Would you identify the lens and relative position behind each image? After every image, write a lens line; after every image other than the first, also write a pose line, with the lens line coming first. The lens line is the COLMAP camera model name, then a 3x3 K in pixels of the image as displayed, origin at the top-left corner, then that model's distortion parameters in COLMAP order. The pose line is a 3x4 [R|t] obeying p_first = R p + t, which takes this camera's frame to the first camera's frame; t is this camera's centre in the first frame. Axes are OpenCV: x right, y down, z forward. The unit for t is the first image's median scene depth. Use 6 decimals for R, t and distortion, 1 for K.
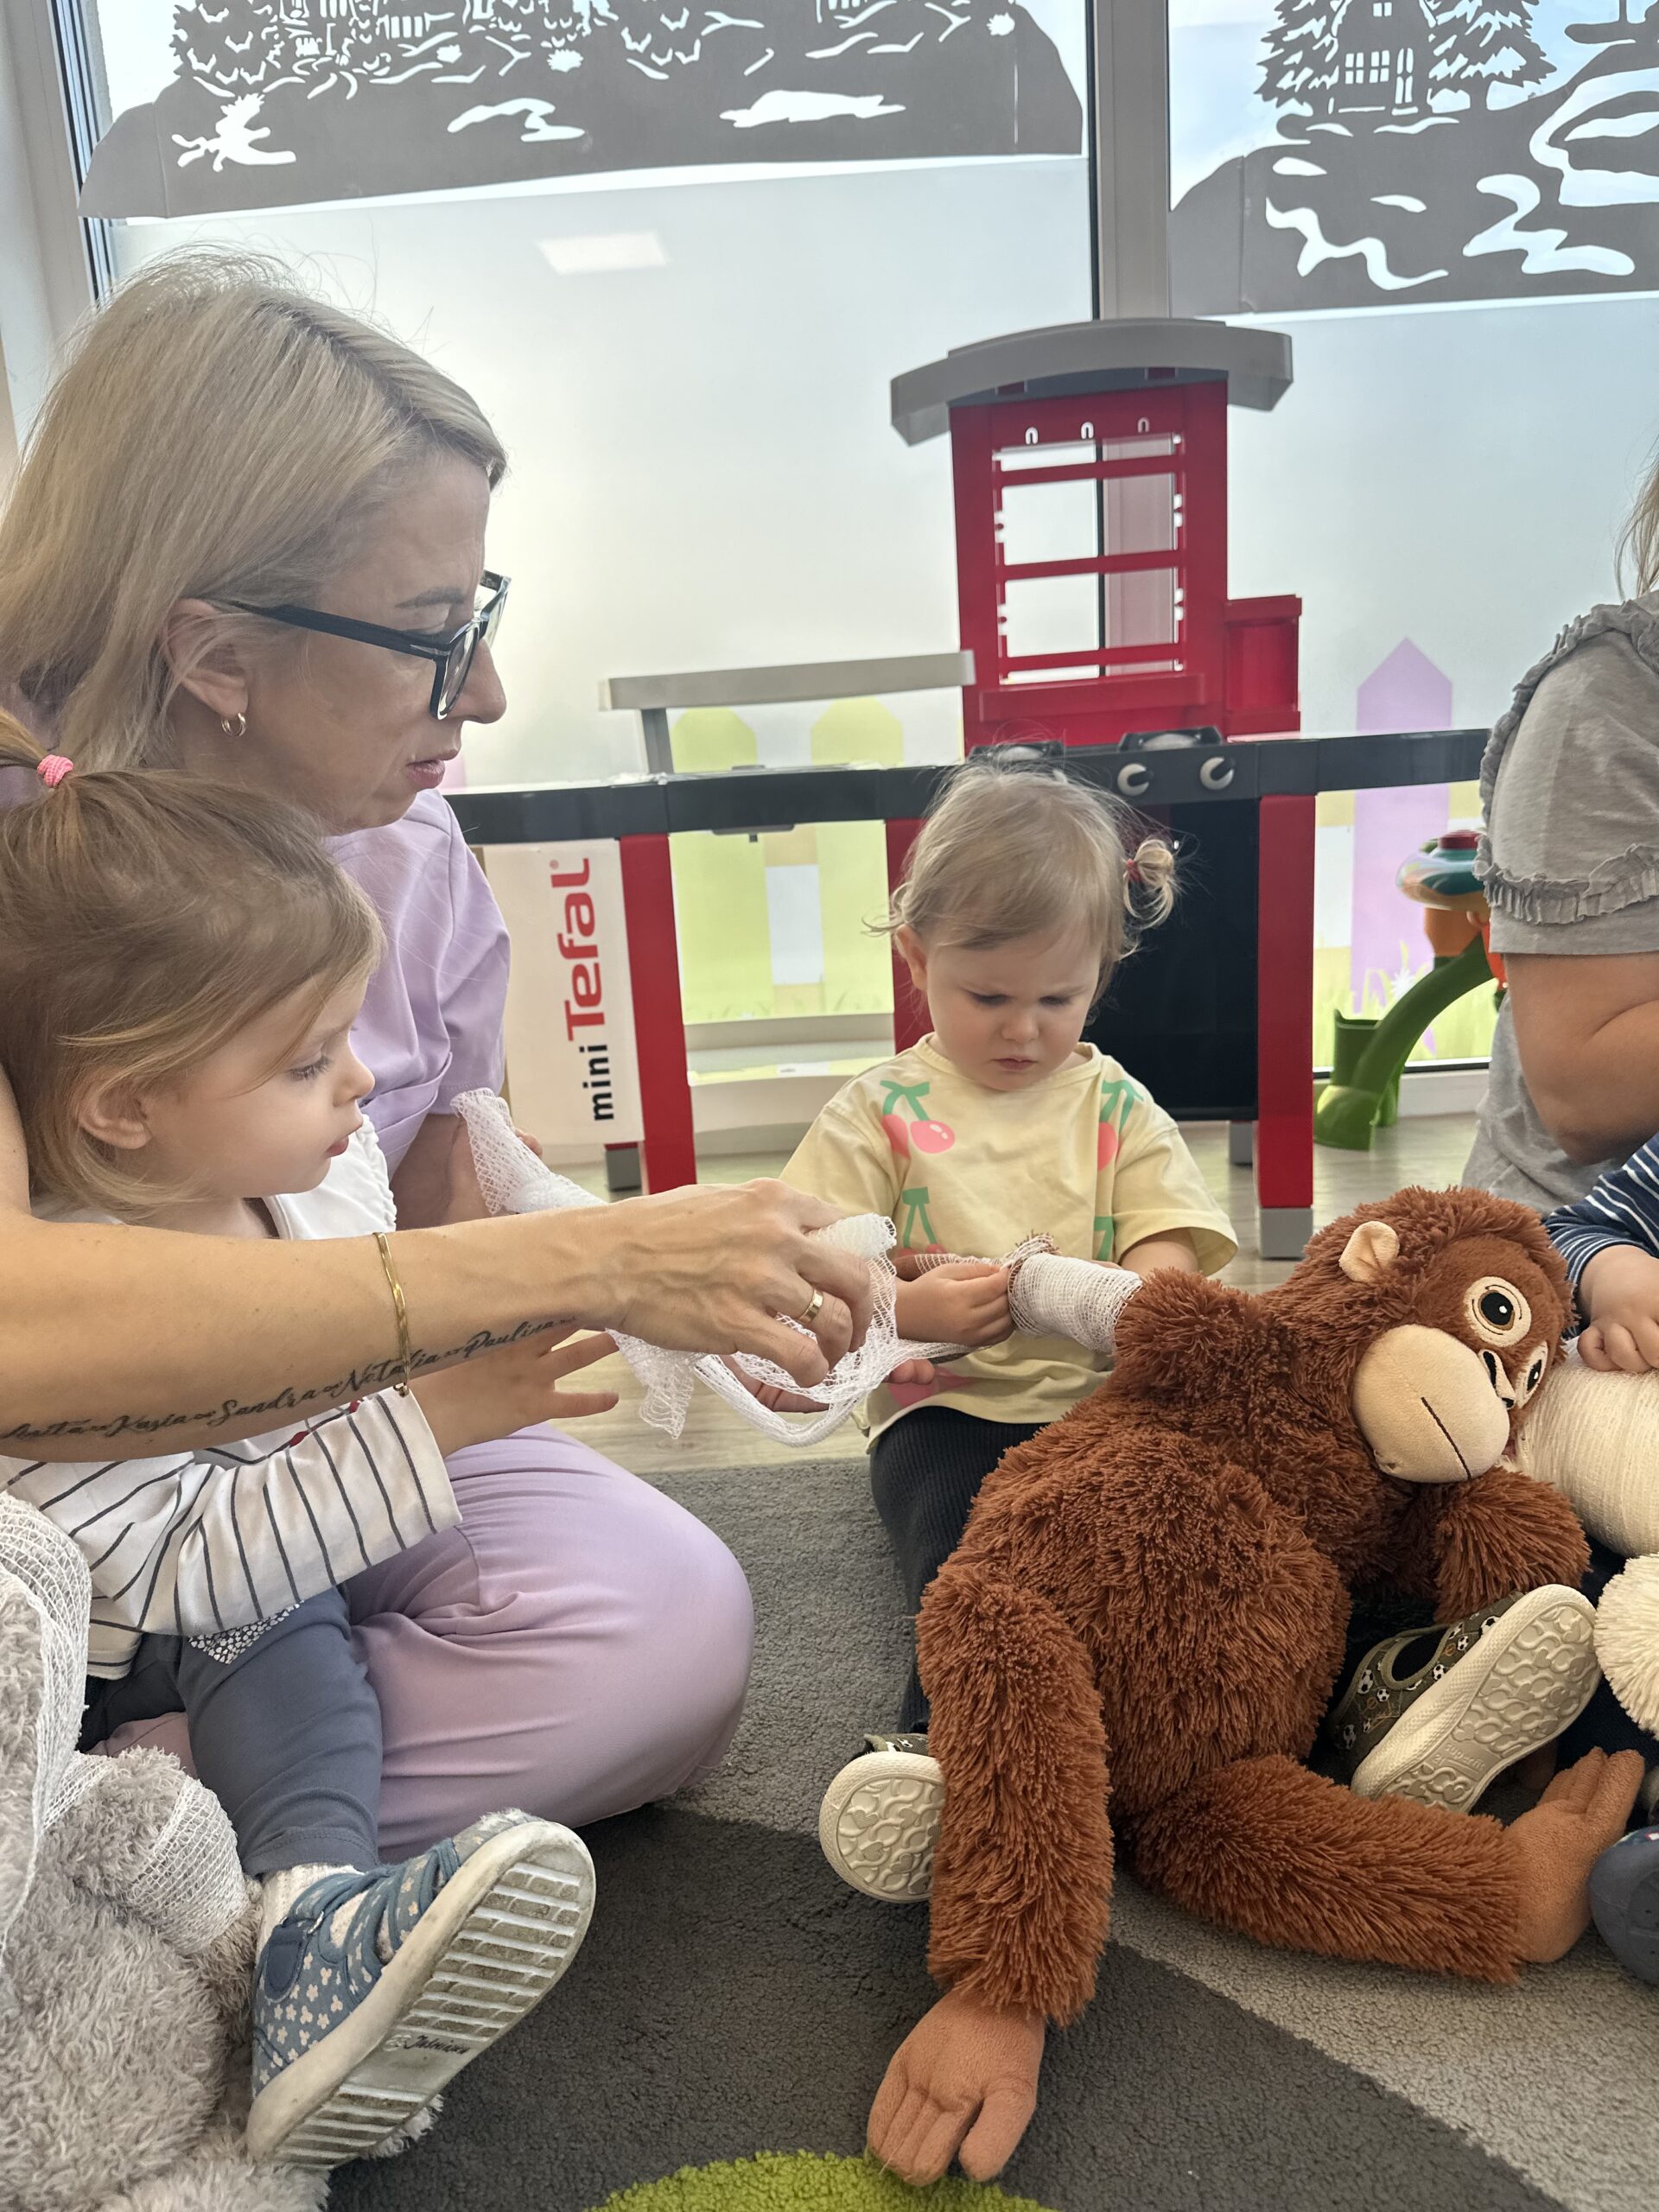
lens RADIAL K [[1586.1, 0, 828.9], [0, 1586.1, 1102.3], [0, 0, 1]] dist [-0.002111, -0.006037]
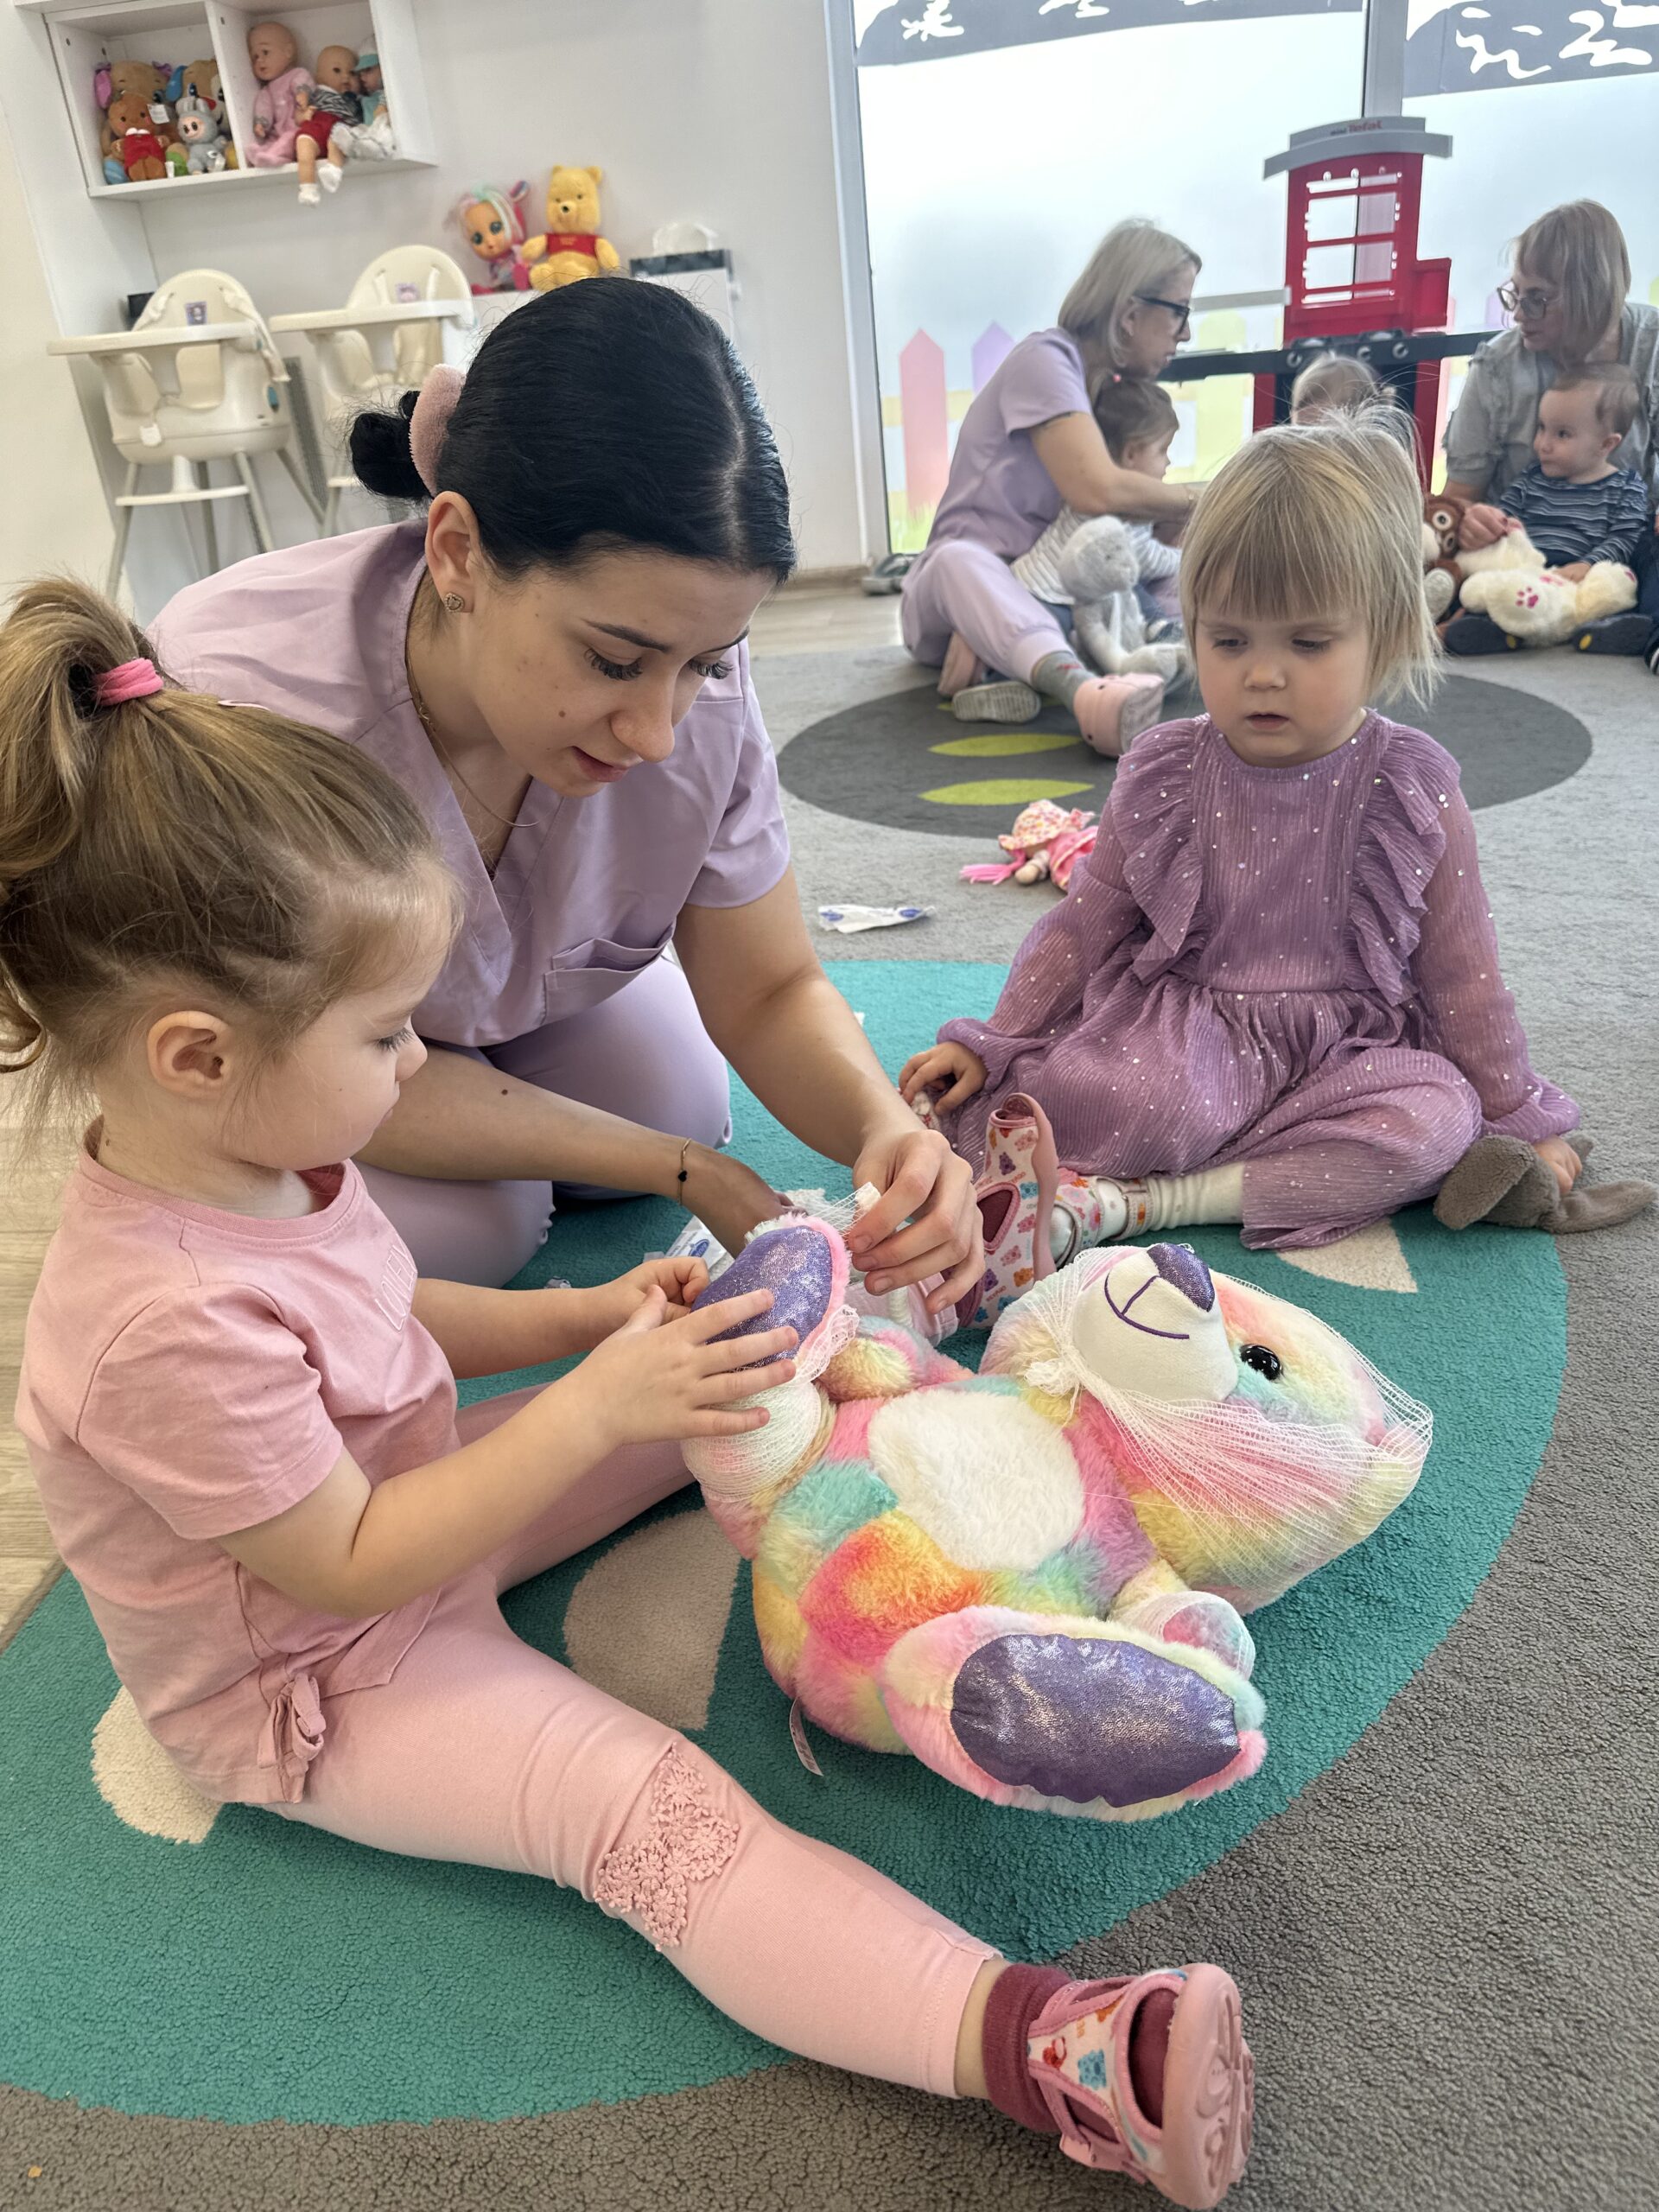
lens RADIAL K [[1586.1, 0, 822.6], [0, 1586.1, 1102.8], [0, 0, 1]] dist [-0.002111, -0.006037]
pose [[0.993629, 0.026785, -0.109469, -0.261381], [0.000943, 0.969336, 0.245737, 0.241152], [0.112695, -0.244275, 0.963135, -1.329623]]
